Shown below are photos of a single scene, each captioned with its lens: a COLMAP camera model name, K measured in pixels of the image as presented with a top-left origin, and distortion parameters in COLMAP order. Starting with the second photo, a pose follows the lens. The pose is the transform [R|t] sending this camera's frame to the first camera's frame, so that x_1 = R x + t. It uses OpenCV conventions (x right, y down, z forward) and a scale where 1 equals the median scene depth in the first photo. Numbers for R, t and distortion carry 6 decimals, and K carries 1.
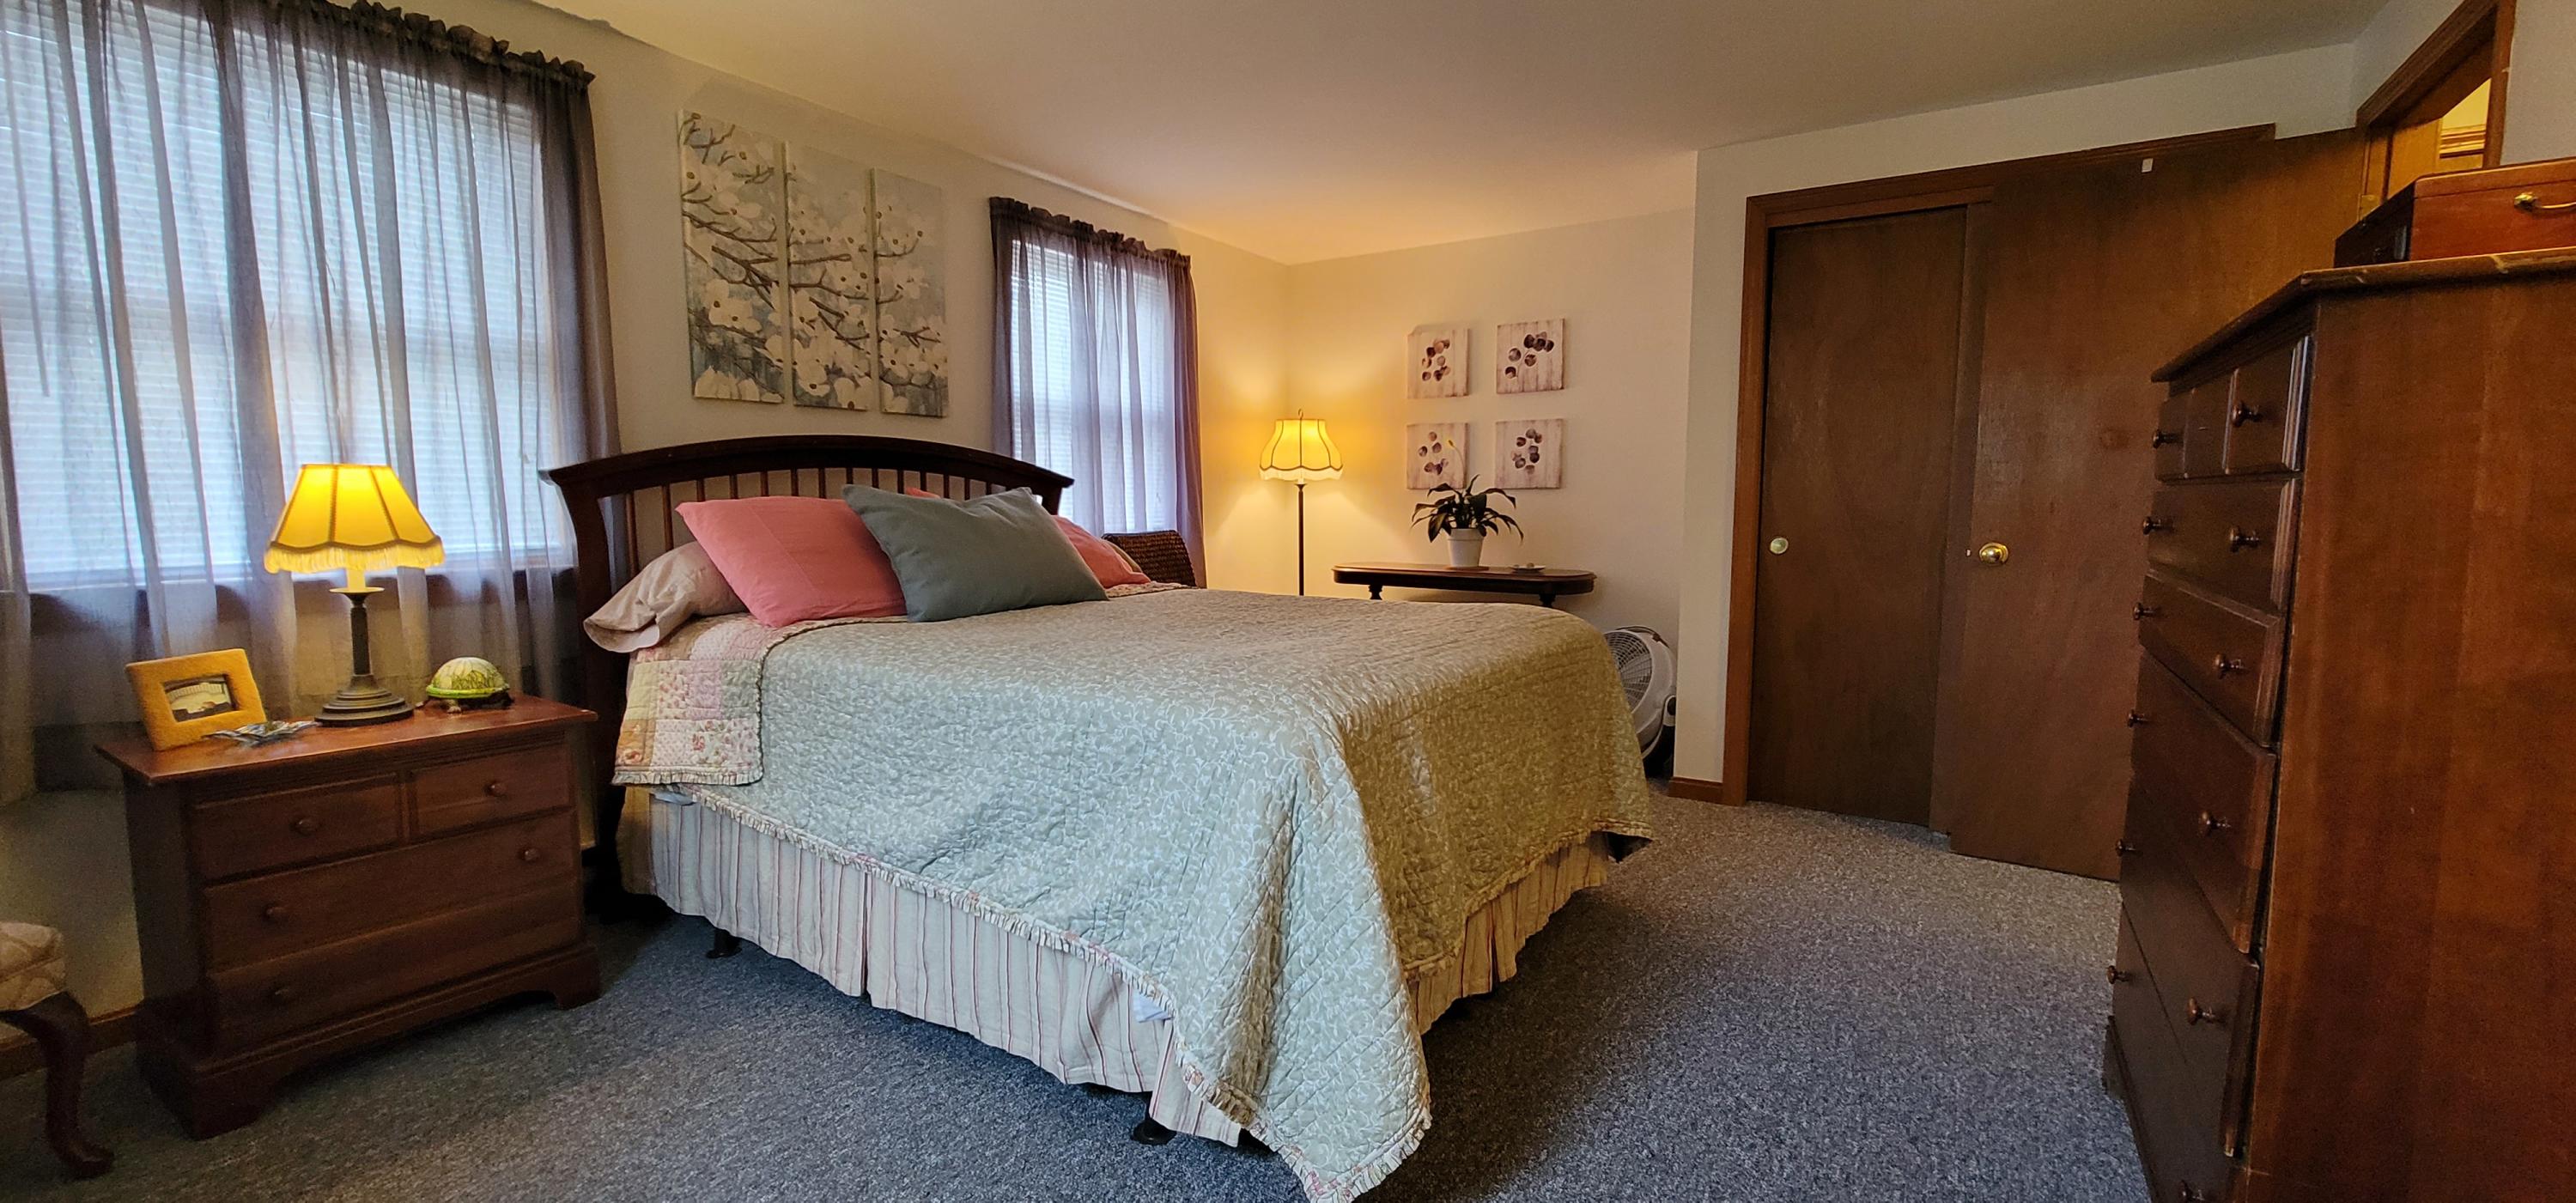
lens RADIAL K [[1050.2, 0, 1281.2], [0, 1050.2, 603.3], [0, 0, 1]] dist [-0.003925, 0.000120]
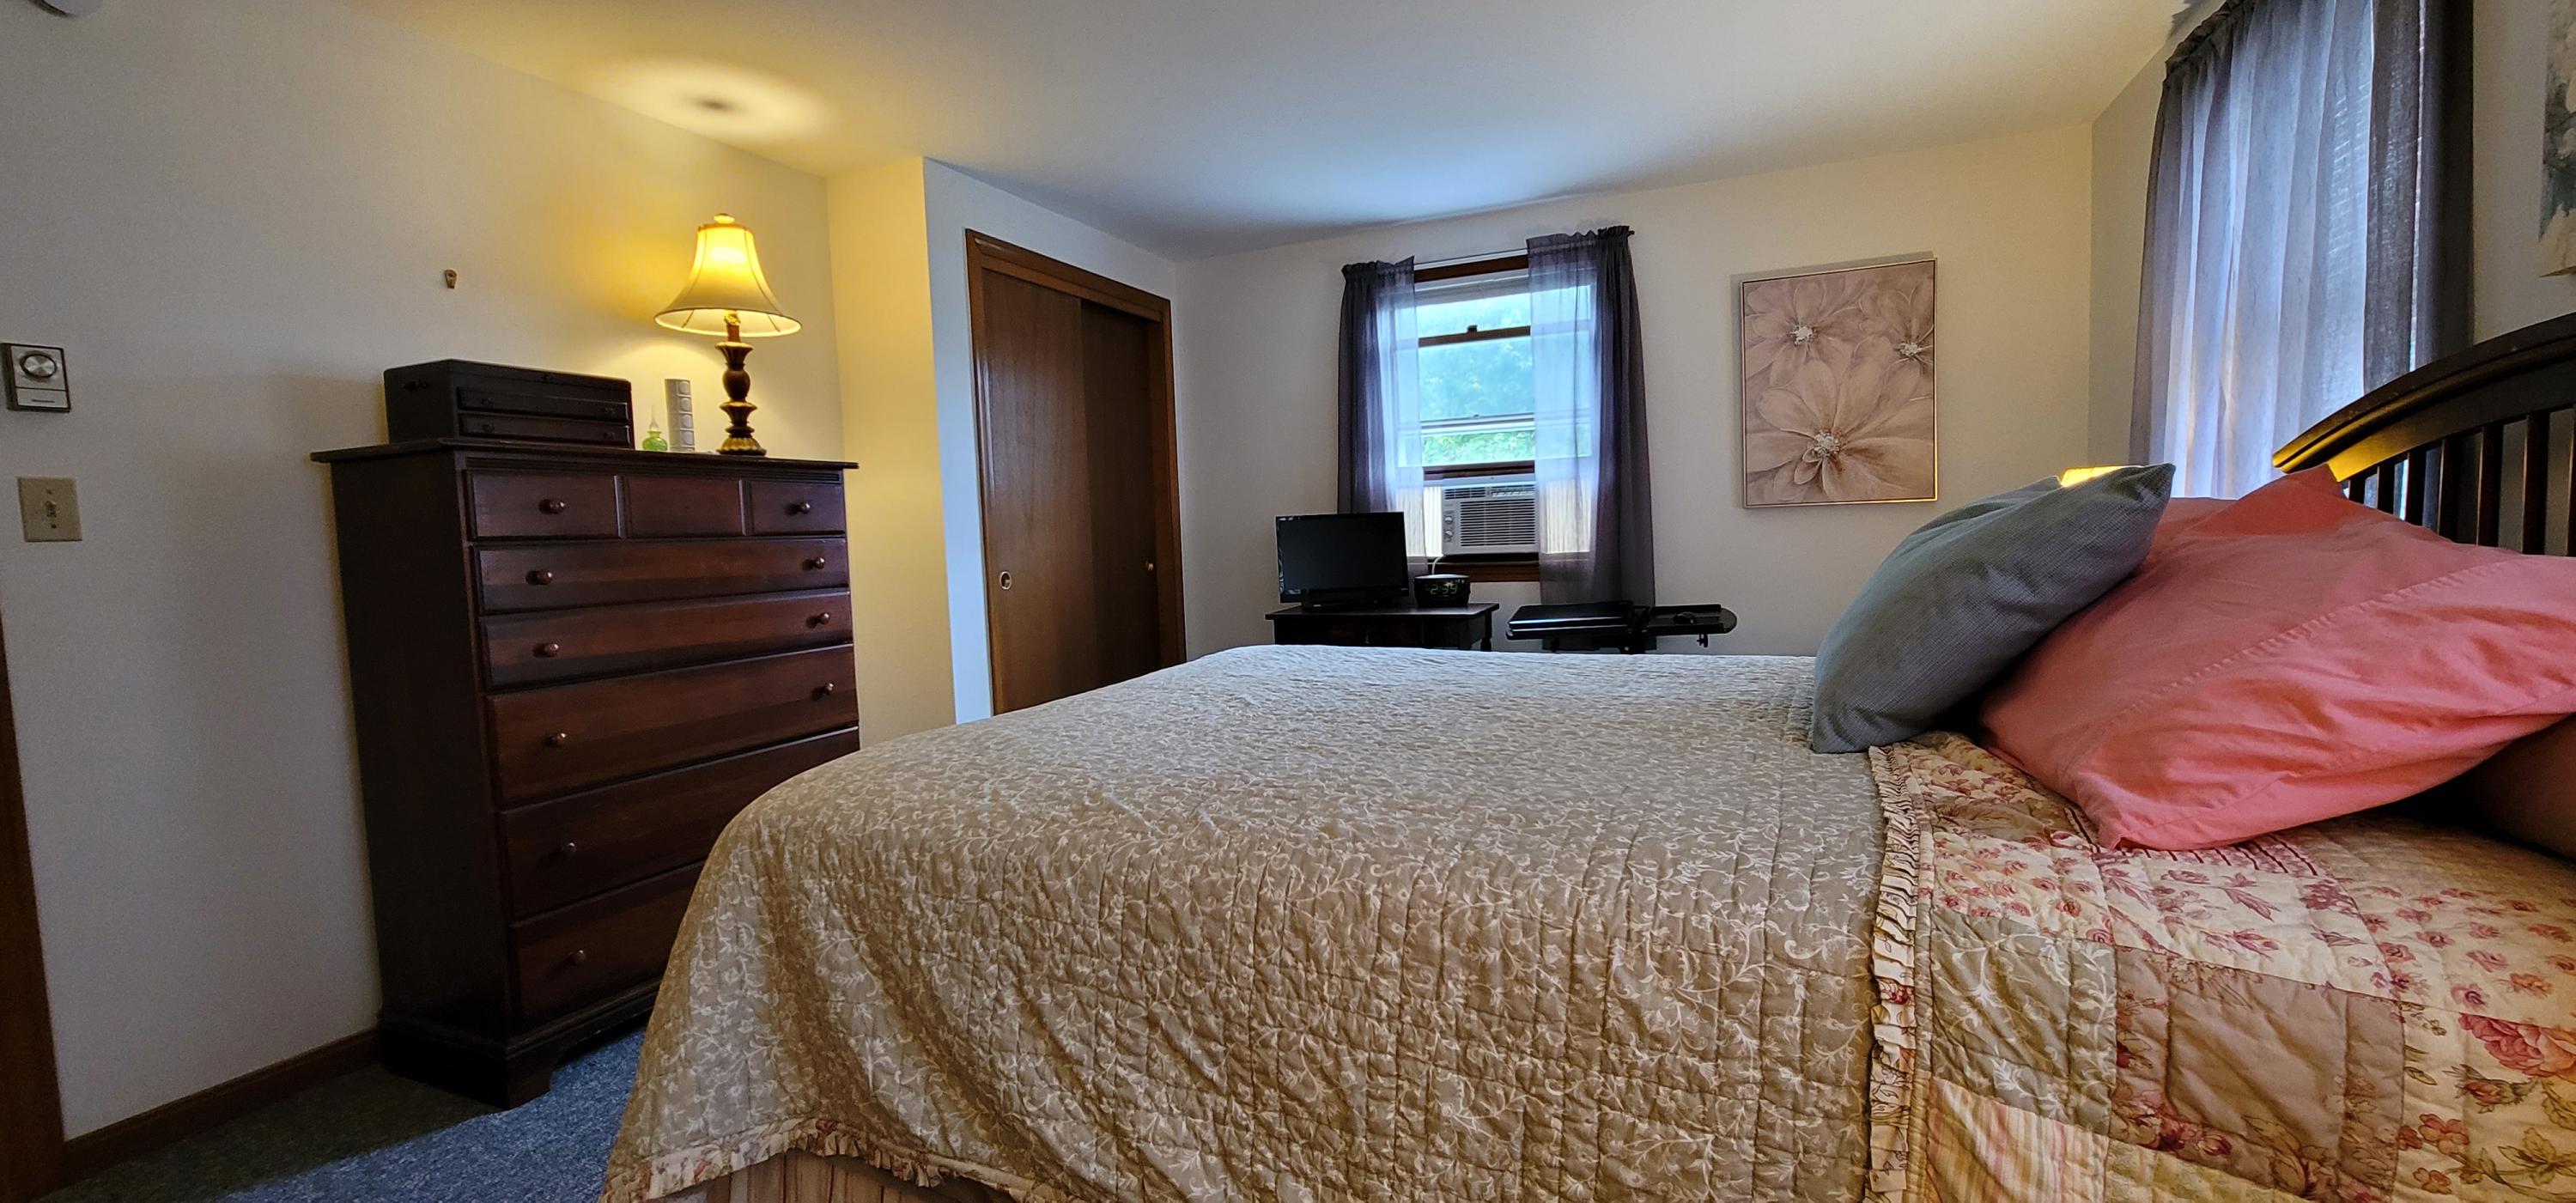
lens RADIAL K [[1050.2, 0, 1281.2], [0, 1050.2, 603.3], [0, 0, 1]] dist [-0.003925, 0.000120]
pose [[-0.985850, 0.060158, -0.156464, 0.108481], [0.034681, 0.986388, 0.160735, -0.130820], [0.164004, 0.153035, -0.974517, 1.278560]]
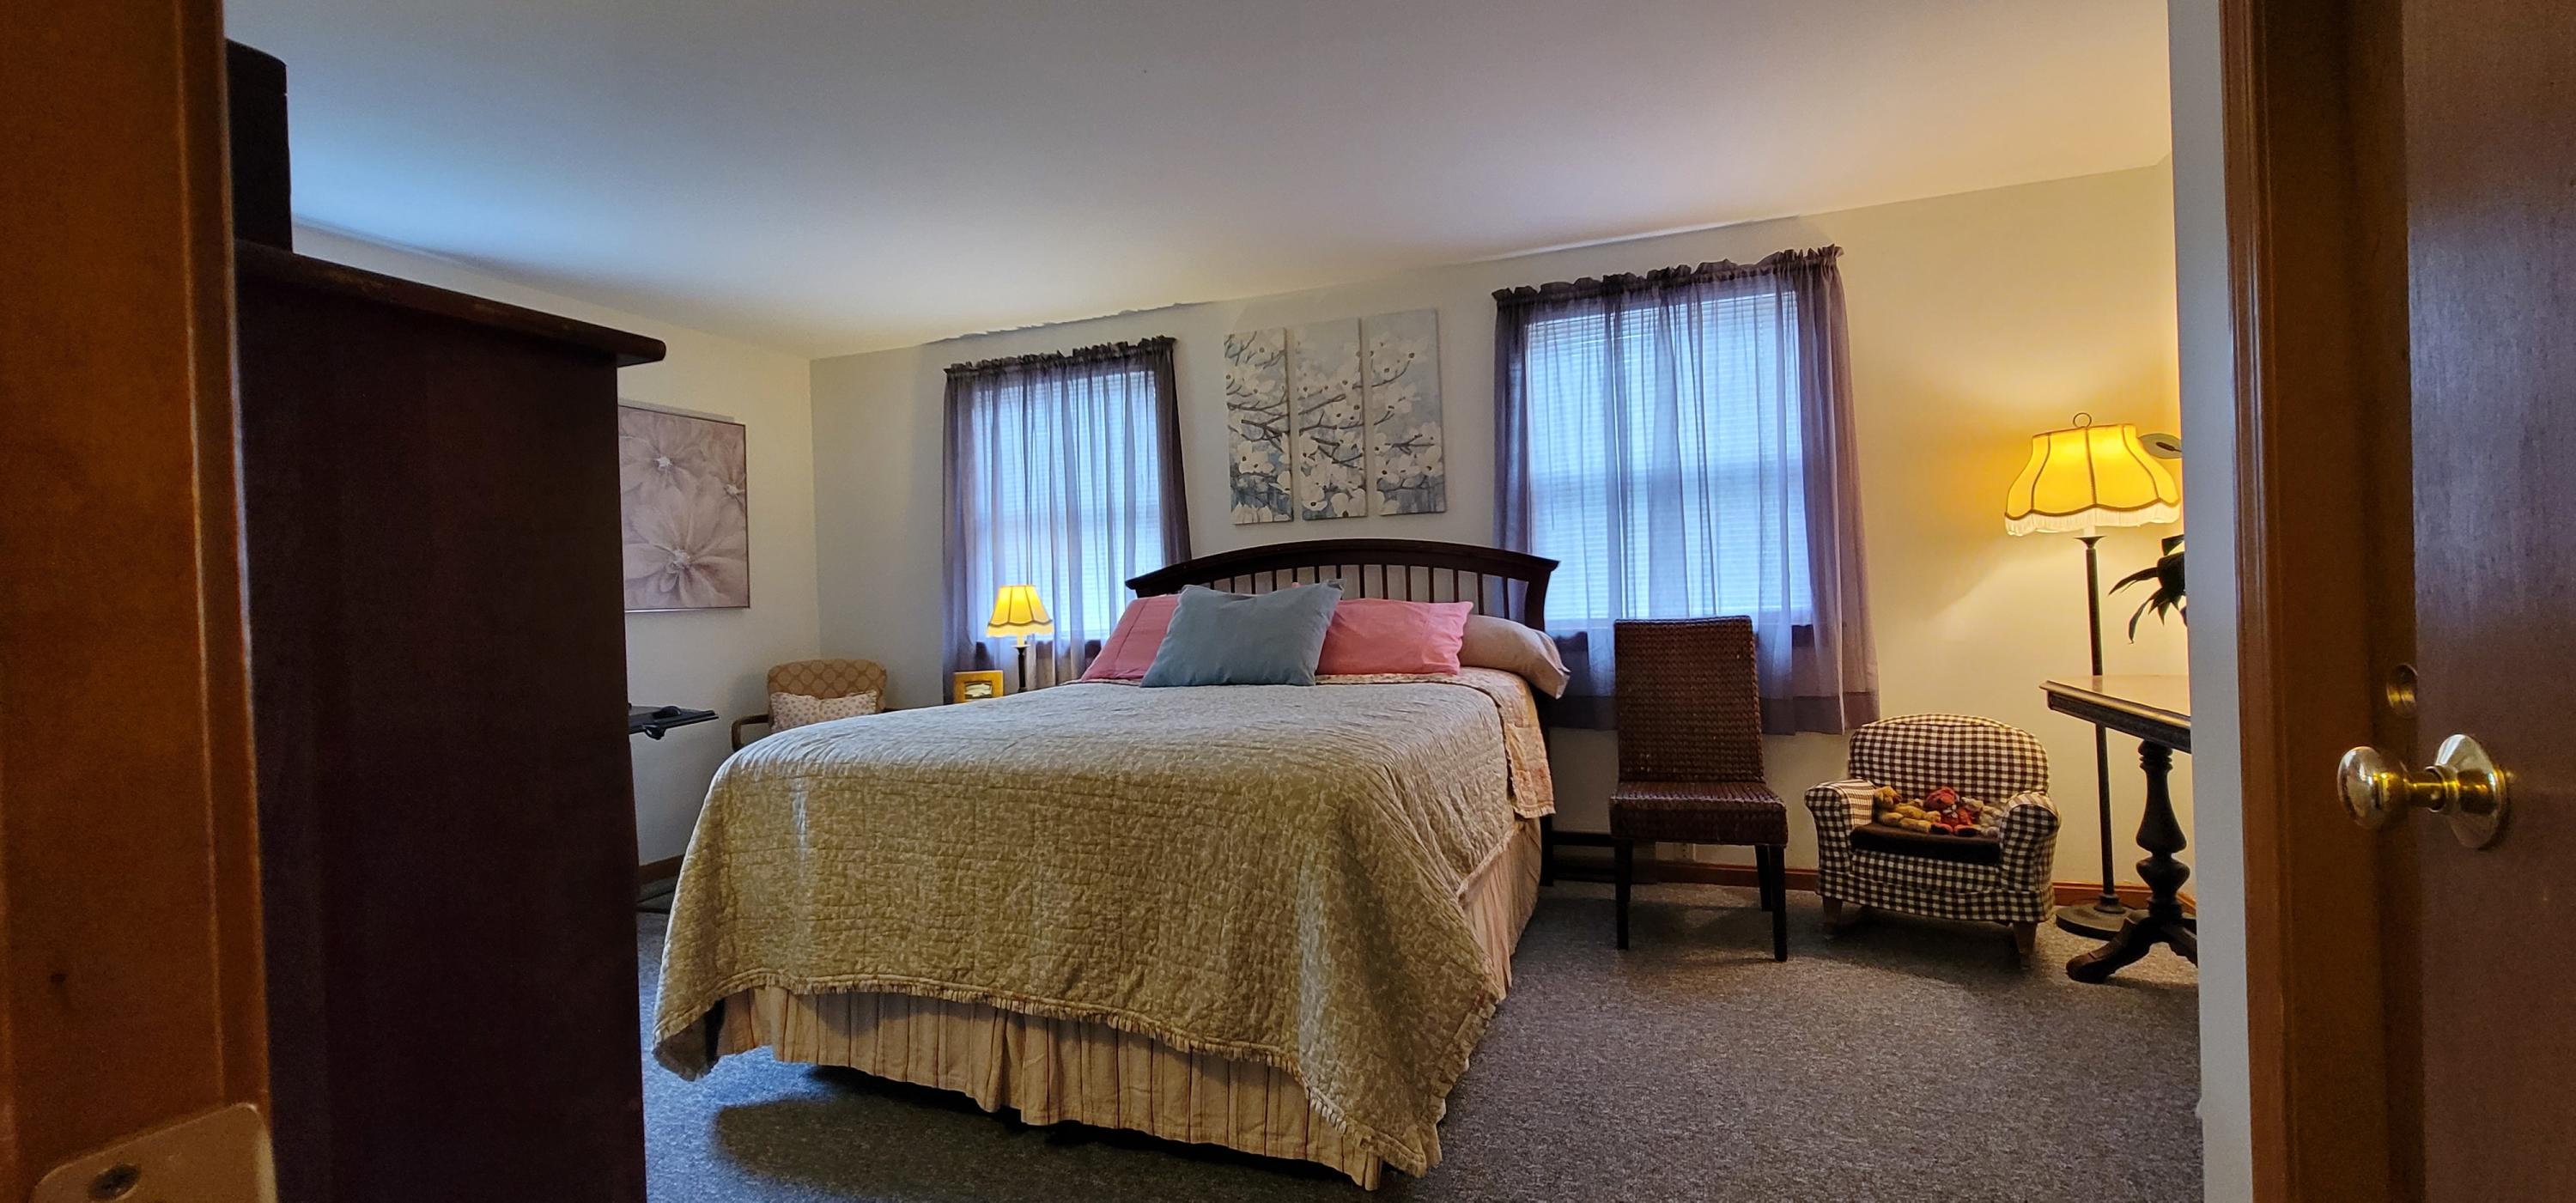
lens RADIAL K [[1050.2, 0, 1281.2], [0, 1050.2, 603.3], [0, 0, 1]] dist [-0.003925, 0.000120]
pose [[0.211861, 0.012488, -0.977220, 0.812325], [-0.054703, 0.998502, 0.000900, -0.083366], [0.975768, 0.053266, 0.212226, 0.691591]]
